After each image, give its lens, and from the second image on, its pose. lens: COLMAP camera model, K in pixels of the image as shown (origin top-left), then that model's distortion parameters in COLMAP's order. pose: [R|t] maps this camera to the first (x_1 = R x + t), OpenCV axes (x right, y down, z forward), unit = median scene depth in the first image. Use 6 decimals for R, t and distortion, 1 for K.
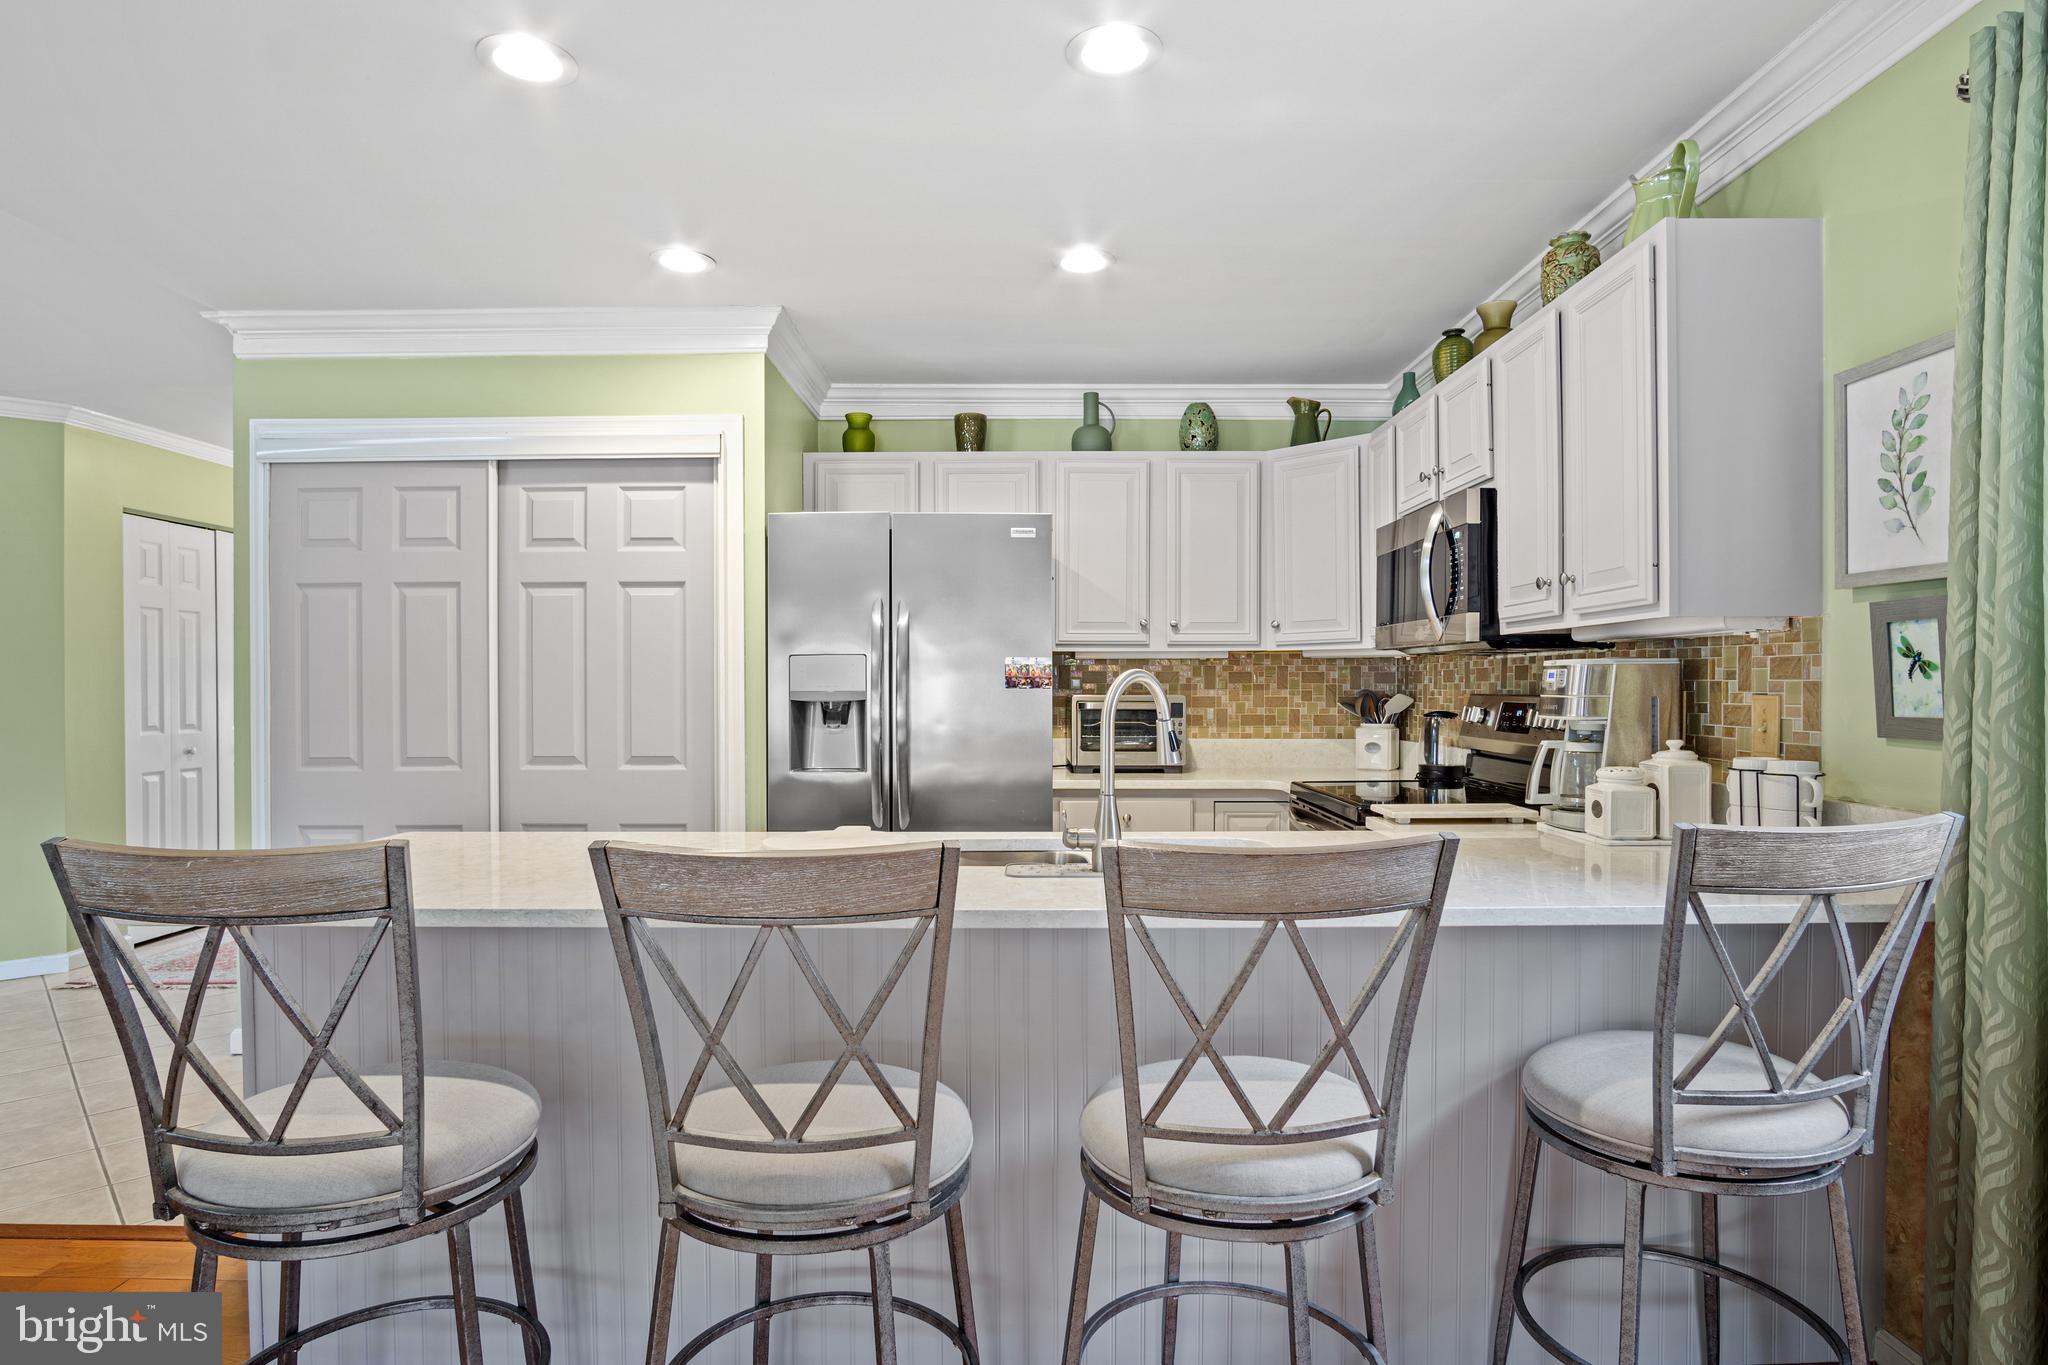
lens RADIAL K [[1102.6, 0, 1024.3], [0, 1102.6, 693.2], [0, 0, 1]] dist [-0.033567, 0.008413]
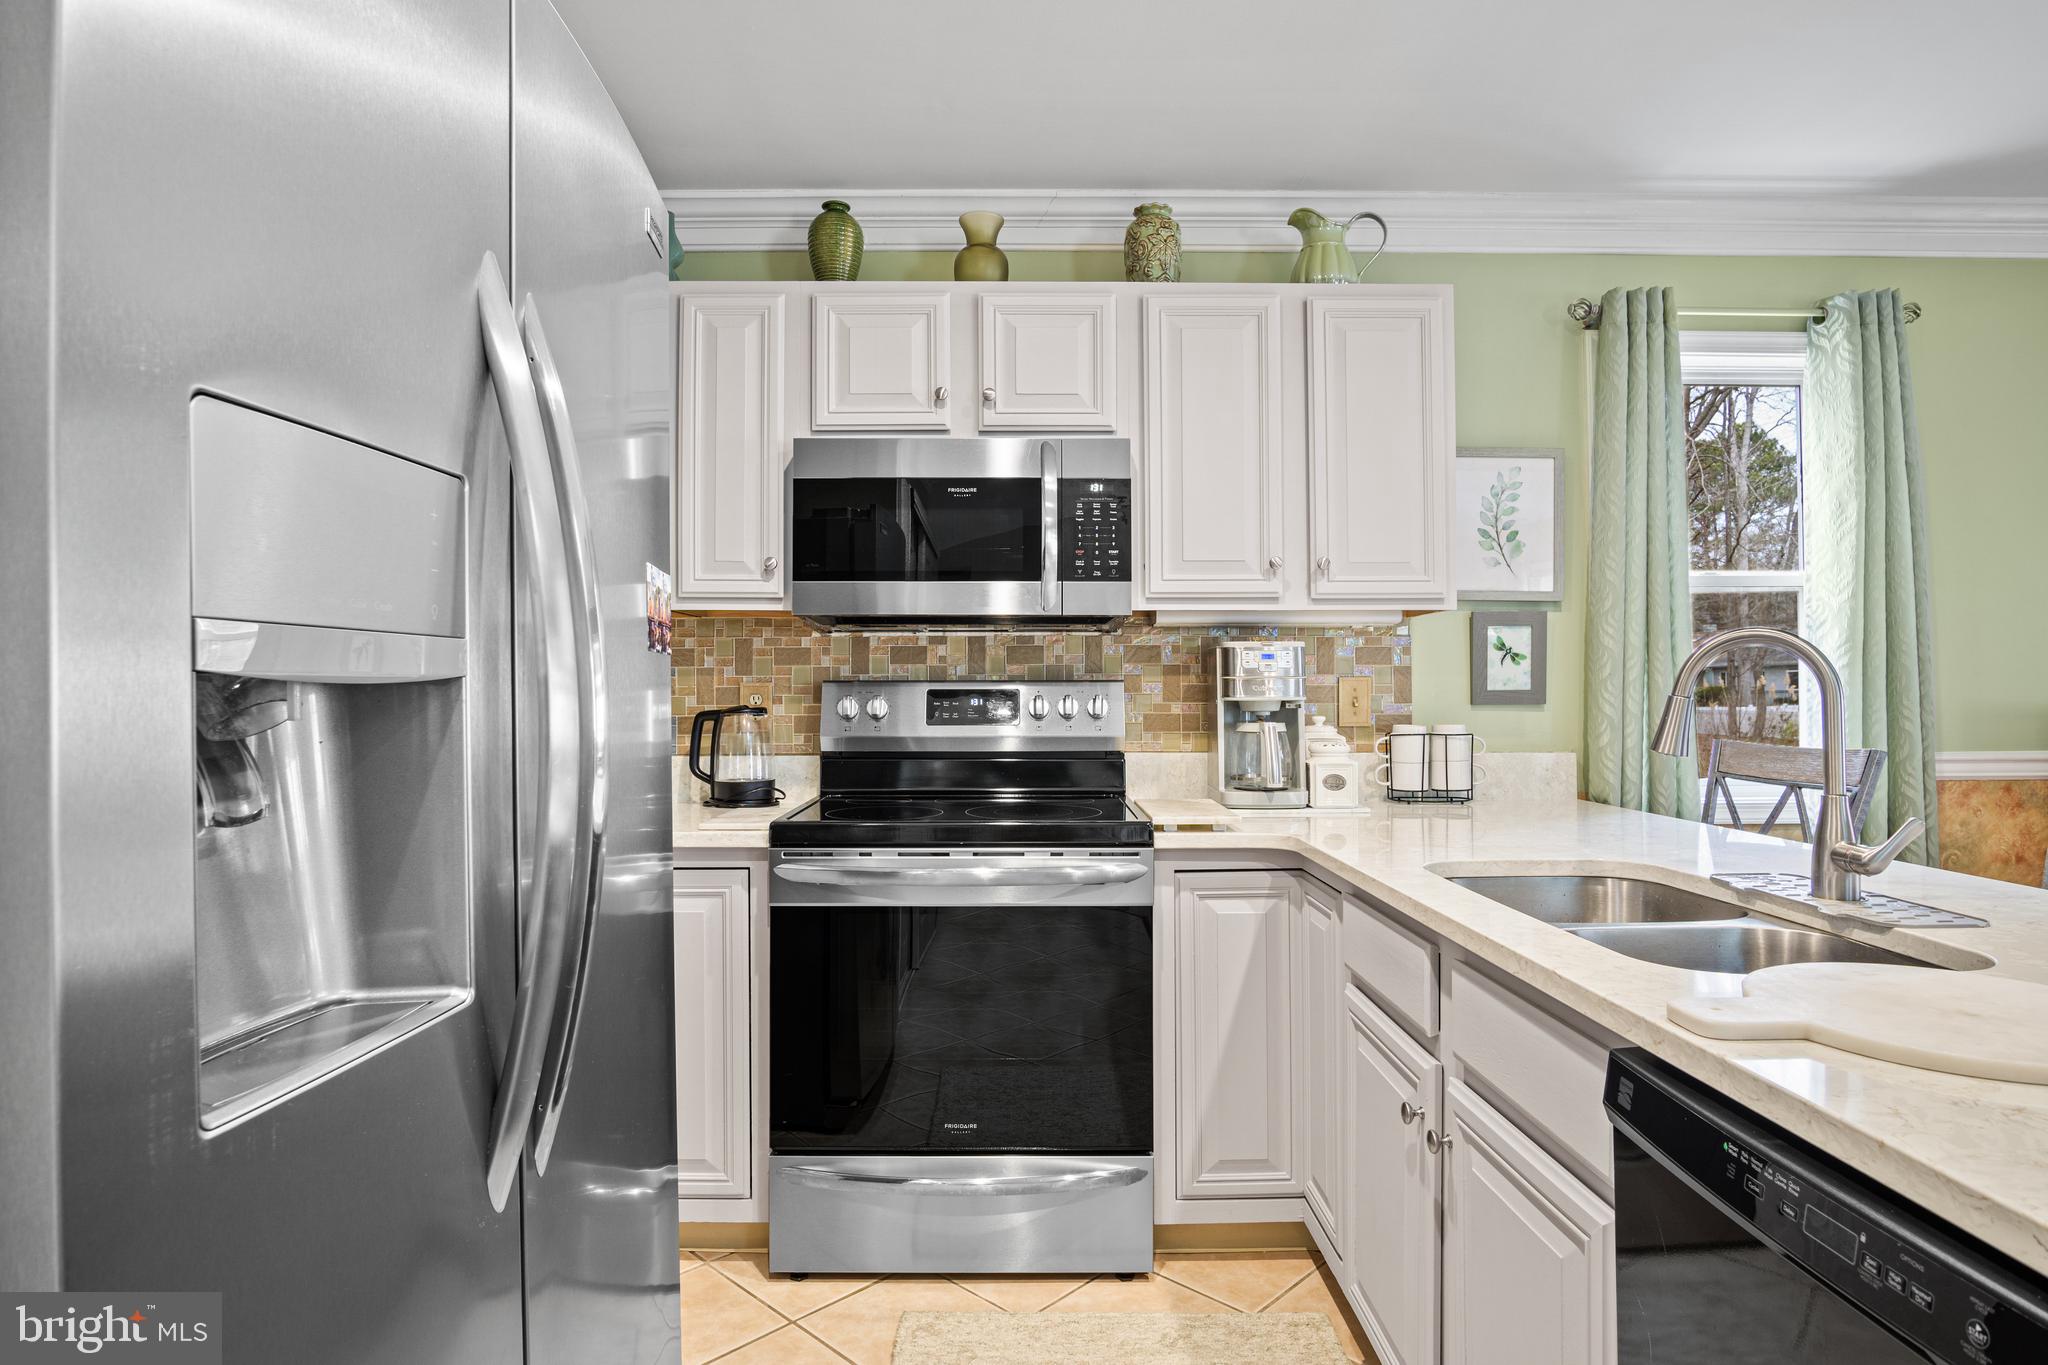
lens RADIAL K [[1102.6, 0, 1014.2], [0, 1102.6, 670.6], [0, 0, 1]] dist [-0.033567, 0.008413]
pose [[-0.009408, 0.020826, 0.999739, -0.369766], [0.009493, 0.999740, -0.020737, 0.010796], [-0.999911, 0.009295, -0.009603, 0.886292]]
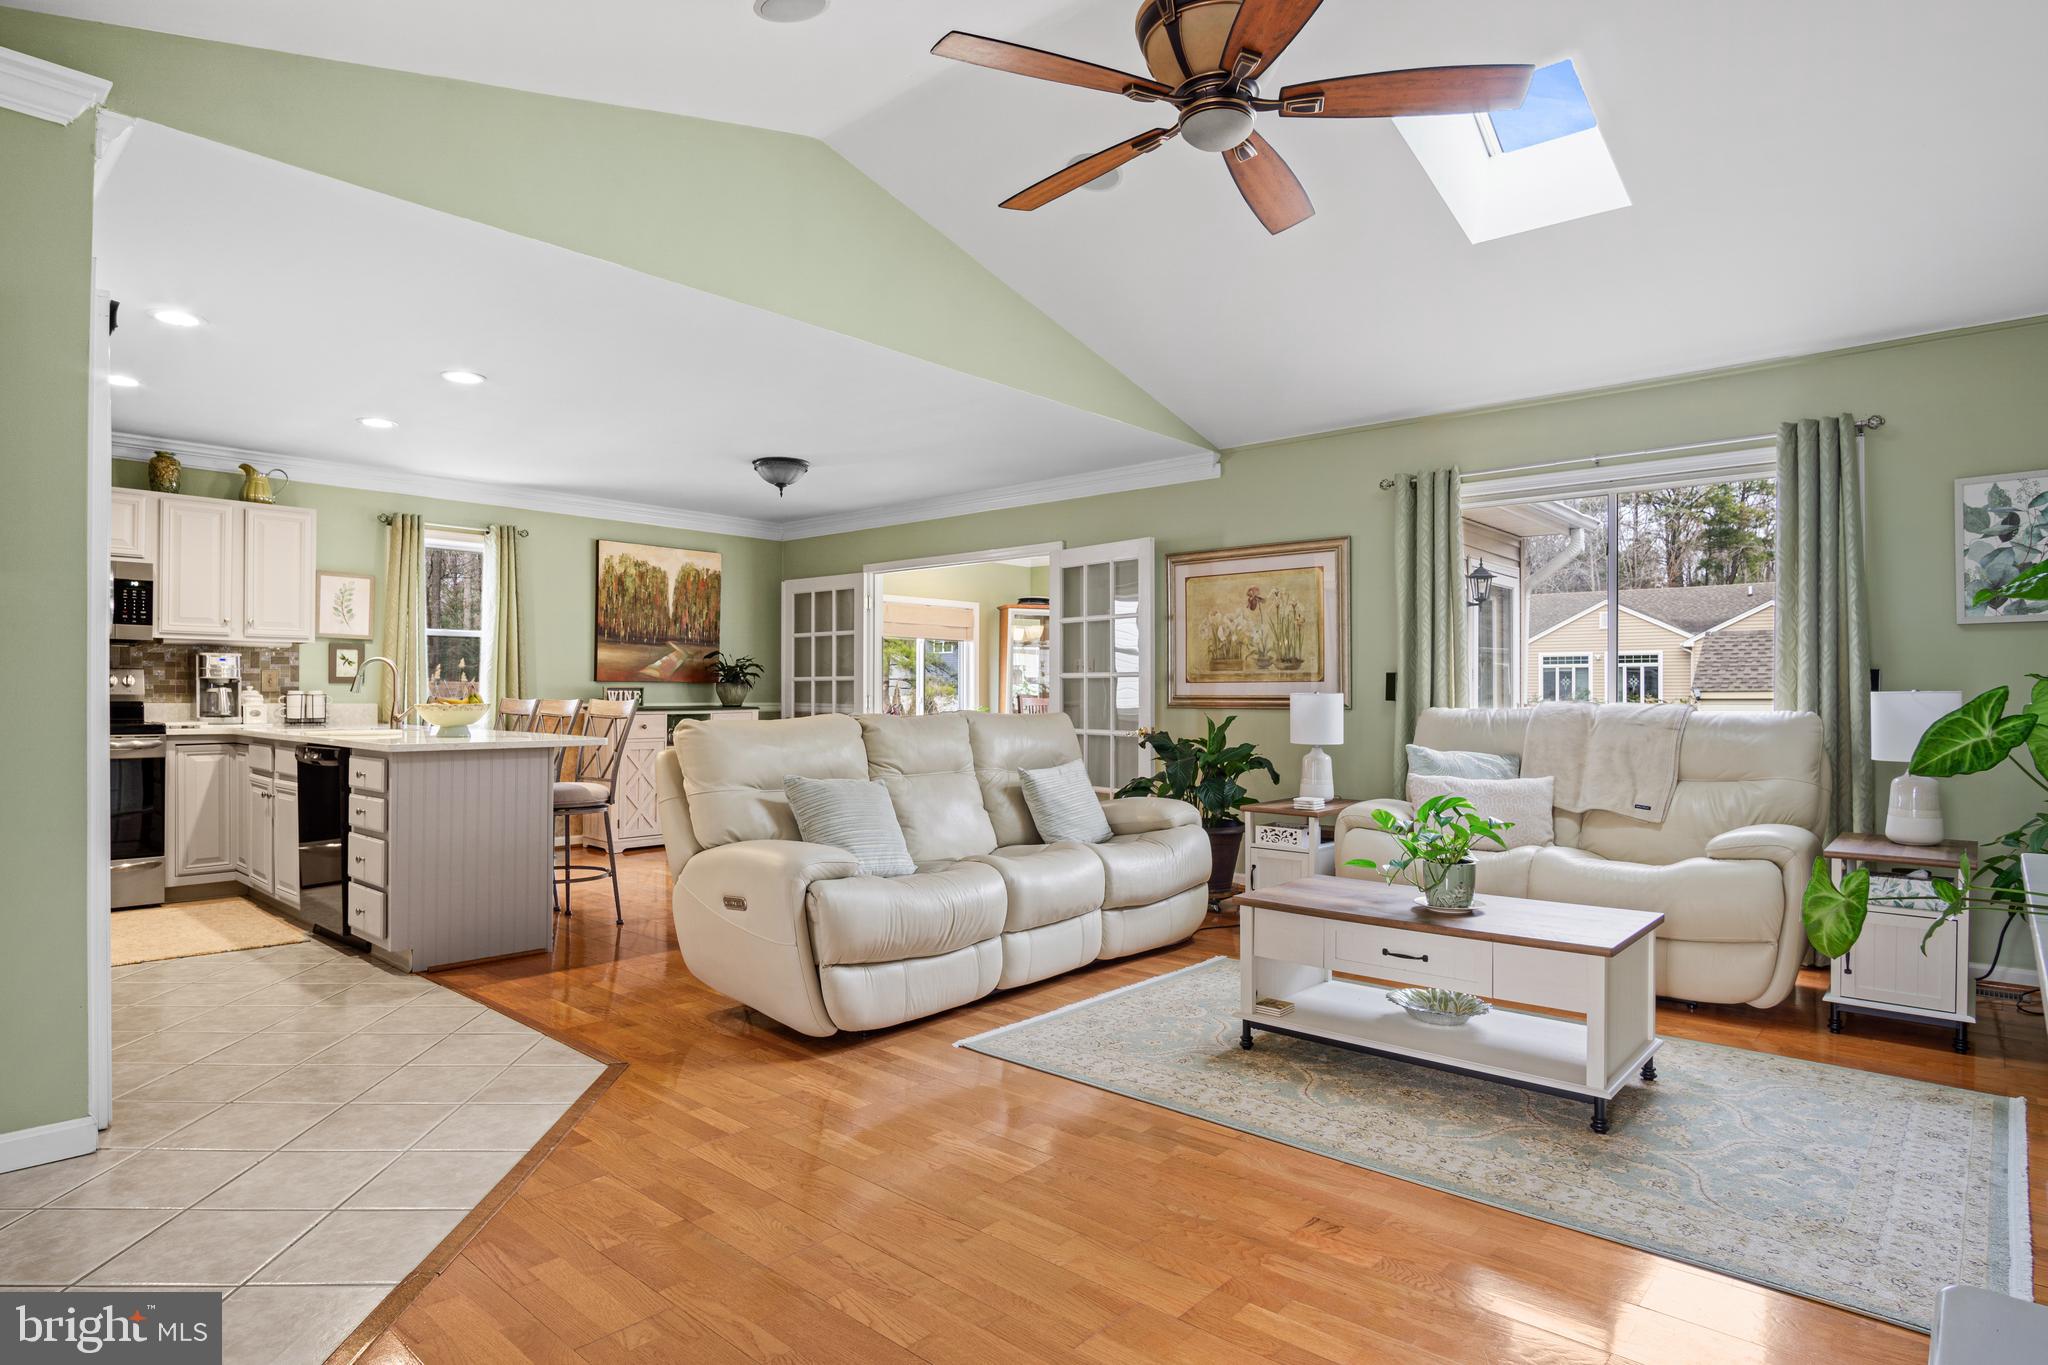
lens RADIAL K [[1102.6, 0, 1027.6], [0, 1102.6, 691.0], [0, 0, 1]] dist [-0.033567, 0.008413]
pose [[-0.752662, 0.001707, 0.658405, -1.676390], [0.002255, 0.999997, -0.000014, 0.039063], [-0.658403, 0.001474, -0.752664, 1.153148]]
